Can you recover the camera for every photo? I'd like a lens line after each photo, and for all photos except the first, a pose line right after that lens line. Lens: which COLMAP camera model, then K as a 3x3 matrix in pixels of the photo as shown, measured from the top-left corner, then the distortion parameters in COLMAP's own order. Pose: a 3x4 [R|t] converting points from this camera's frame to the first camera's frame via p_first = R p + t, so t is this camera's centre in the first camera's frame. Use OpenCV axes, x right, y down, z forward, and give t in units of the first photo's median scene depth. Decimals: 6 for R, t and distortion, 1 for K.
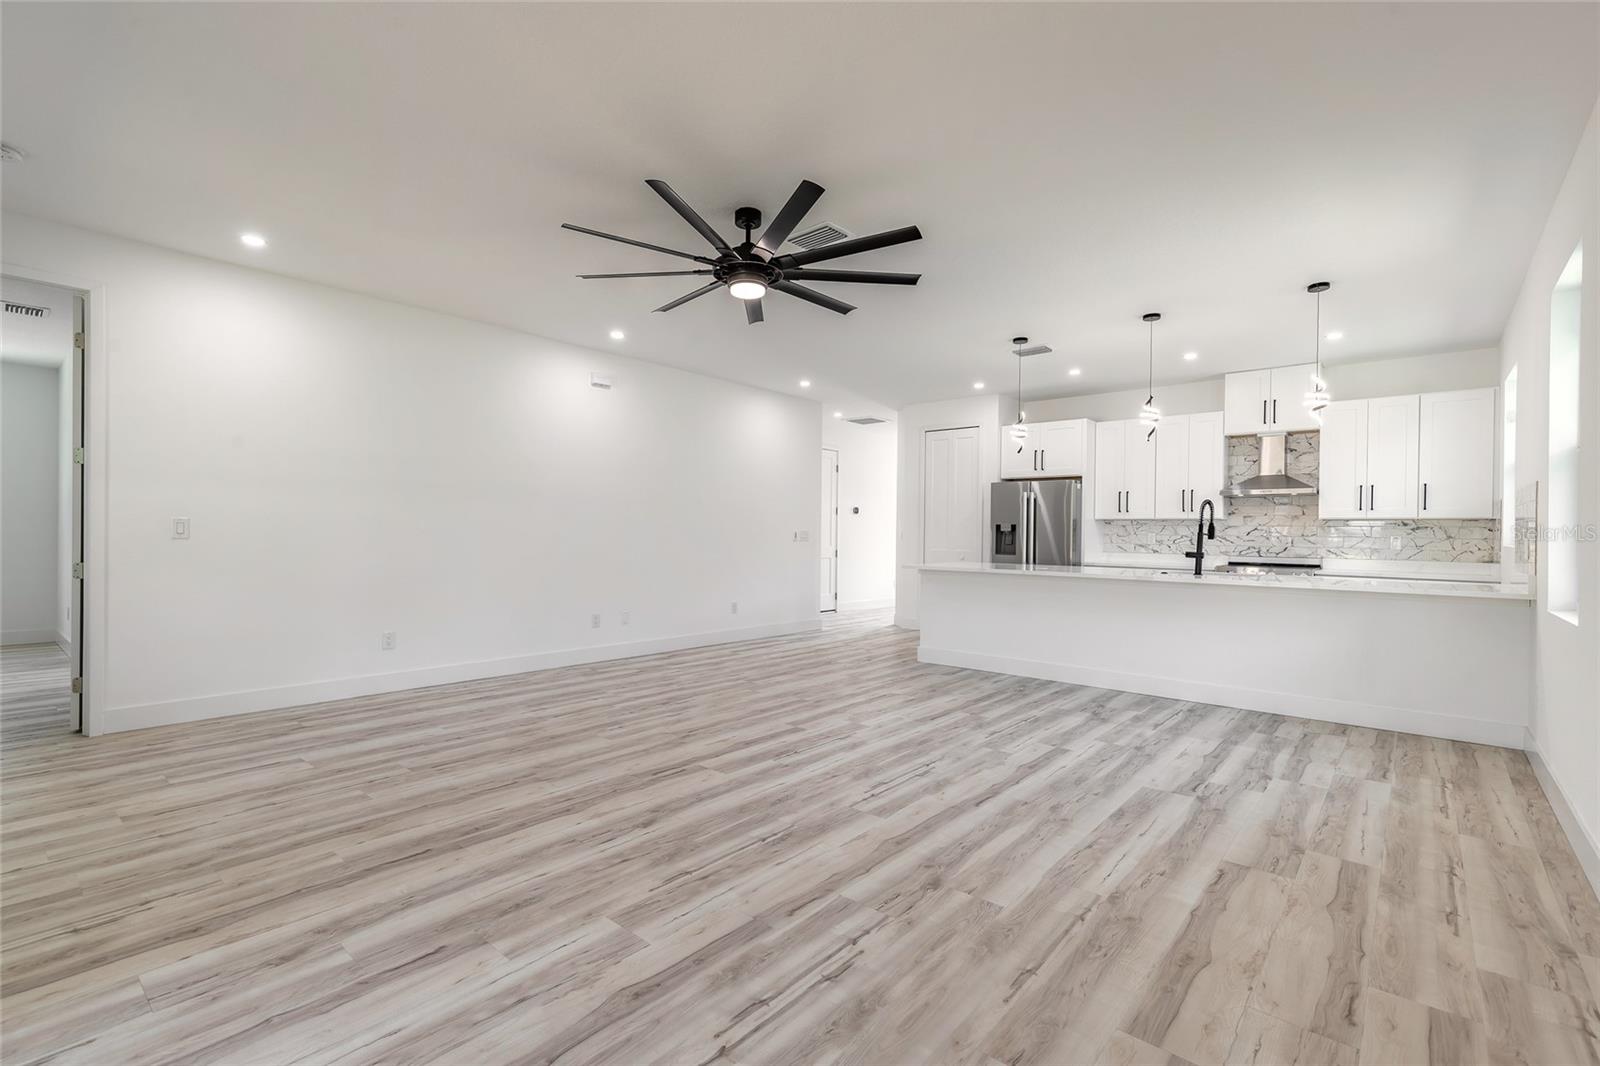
lens RADIAL K [[723.4, 0, 796.0], [0, 723.4, 541.7], [0, 0, 1]] dist [0.005956, -0.001342]
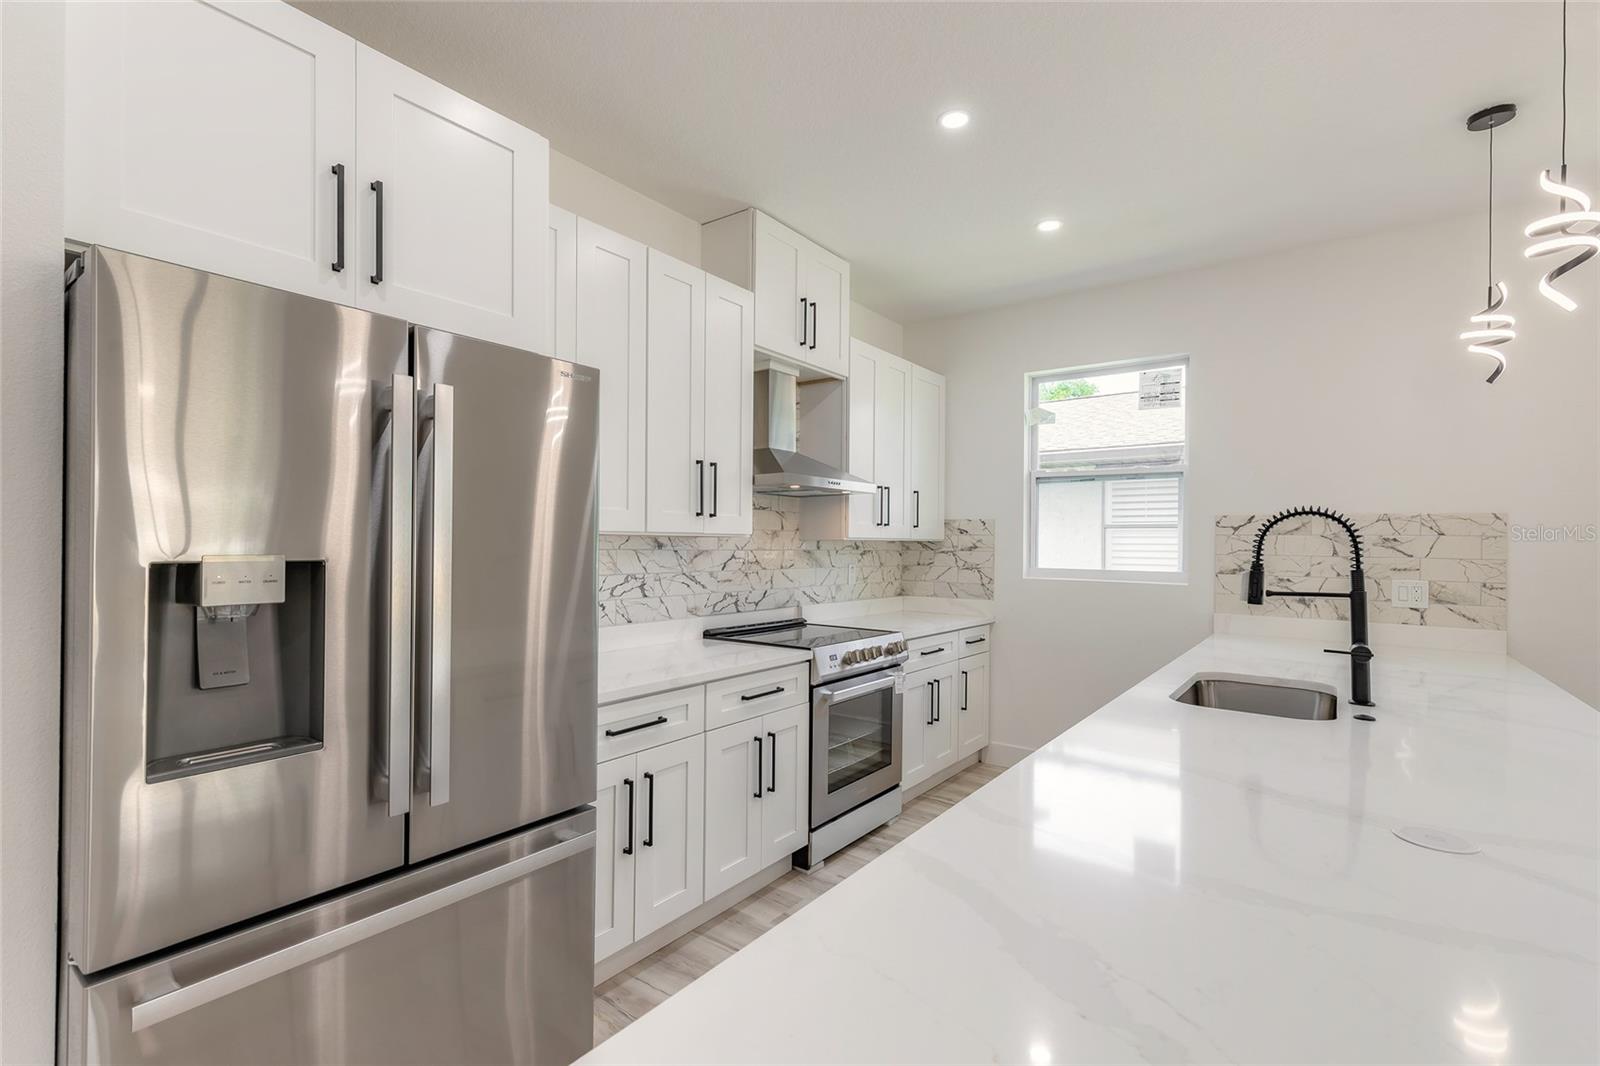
lens RADIAL K [[723.4, 0, 789.4], [0, 723.4, 538.2], [0, 0, 1]] dist [0.005956, -0.001342]
pose [[-0.062757, -0.006122, 0.998010, 0.167188], [0.000995, 0.999980, 0.006196, -0.037475], [-0.998028, 0.001381, -0.062750, 1.133485]]
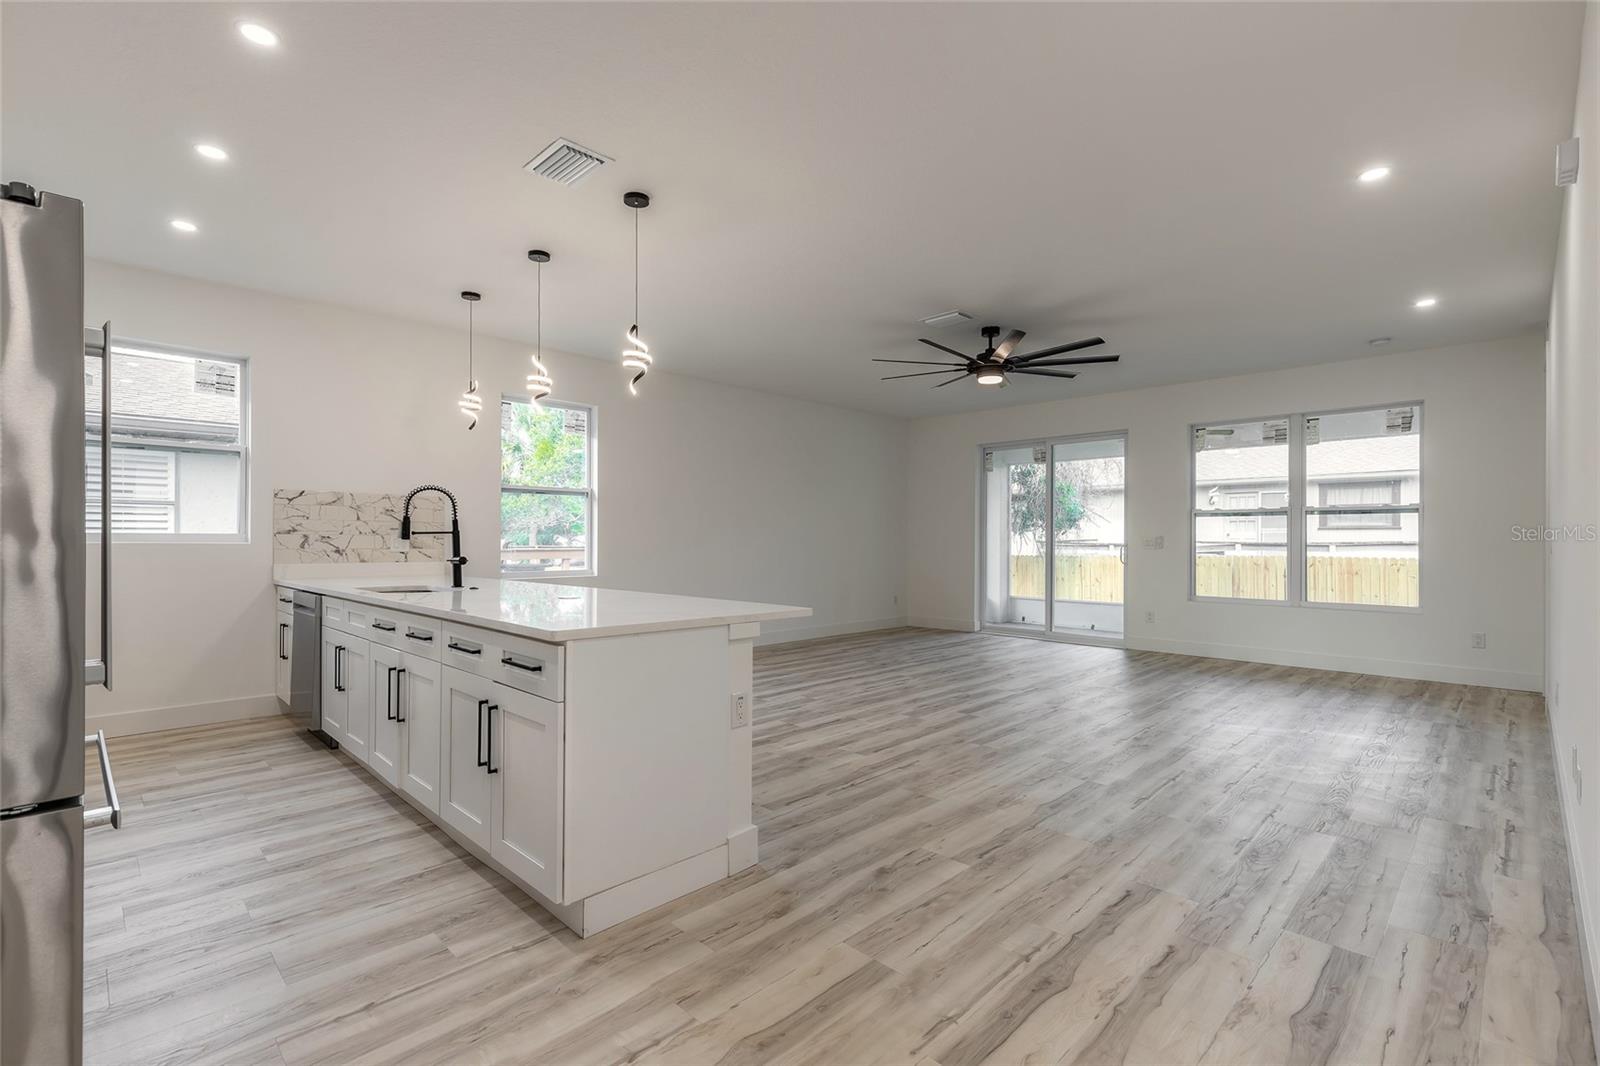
lens RADIAL K [[723.4, 0, 802.4], [0, 723.4, 537.1], [0, 0, 1]] dist [0.005956, -0.001342]
pose [[-0.997598, -0.013792, 0.067881, 0.126958], [-0.013313, 0.999883, 0.007505, -0.014148], [-0.067976, 0.006583, -0.997665, 1.476824]]
